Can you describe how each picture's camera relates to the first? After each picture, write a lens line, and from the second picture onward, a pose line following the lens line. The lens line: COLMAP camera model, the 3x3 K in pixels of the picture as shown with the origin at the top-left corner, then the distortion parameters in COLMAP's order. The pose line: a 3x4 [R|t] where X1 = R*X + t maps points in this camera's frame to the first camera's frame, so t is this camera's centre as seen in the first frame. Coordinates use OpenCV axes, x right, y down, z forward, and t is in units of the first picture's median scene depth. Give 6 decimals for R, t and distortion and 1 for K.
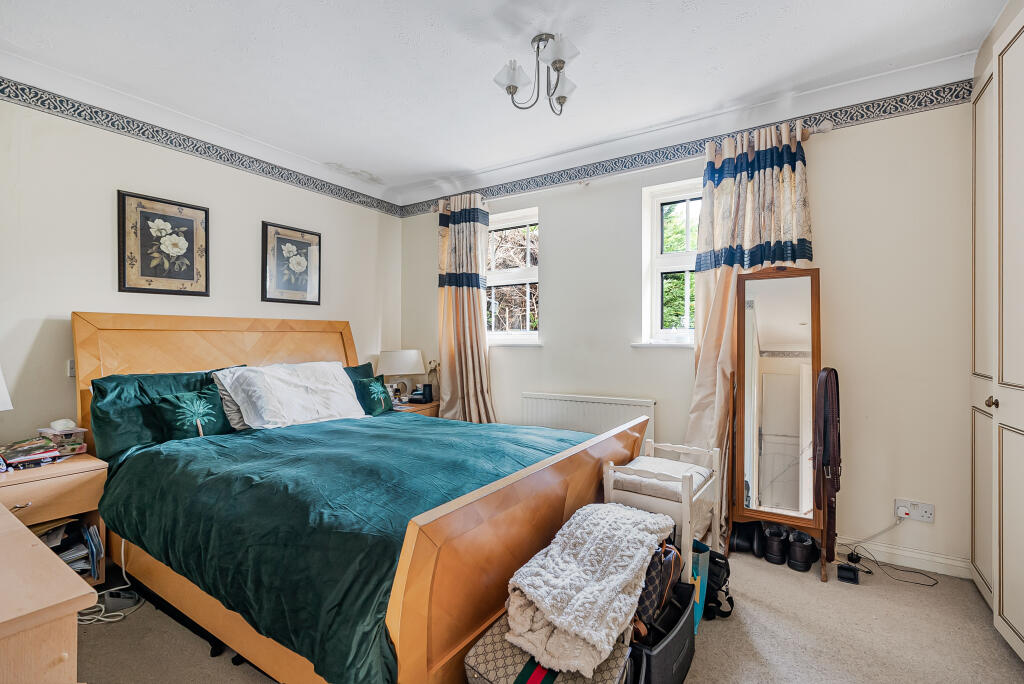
lens RADIAL K [[478.6, 0, 513.1], [0, 478.6, 328.8], [0, 0, 1]] dist [-0.001235, -0.000065]
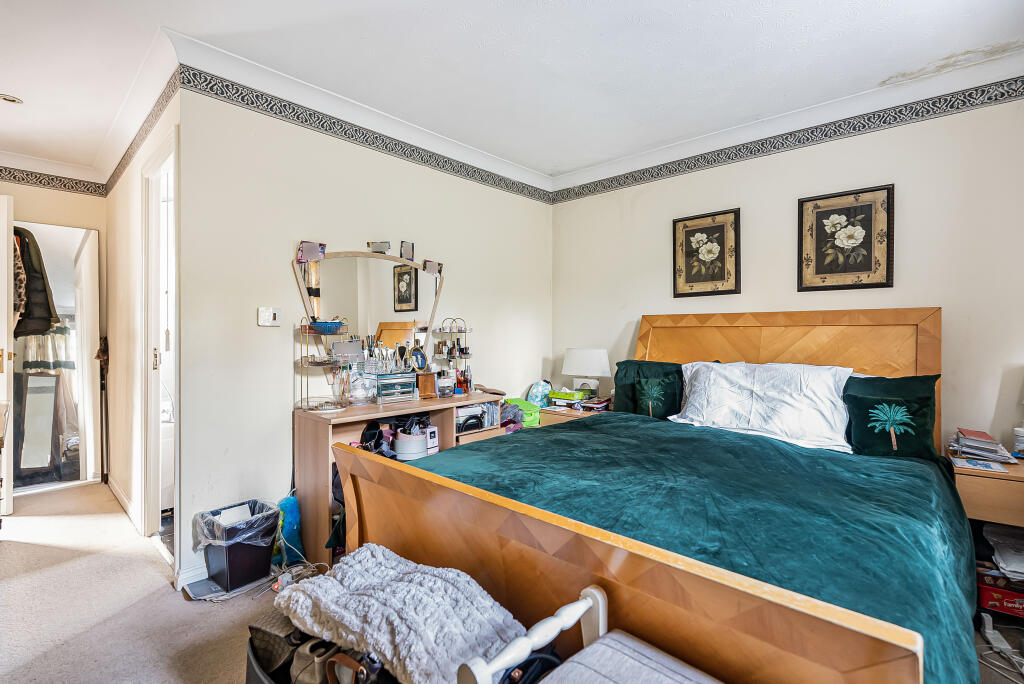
lens RADIAL K [[455.9, 0, 512.0], [0, 455.9, 342.0], [0, 0, 1]] dist [-0.002598, -0.000266]
pose [[-0.155399, 0.019821, -0.987653, 0.314607], [0.013185, 0.999751, 0.017989, 0.009885], [0.987764, -0.010227, -0.155621, 0.504116]]
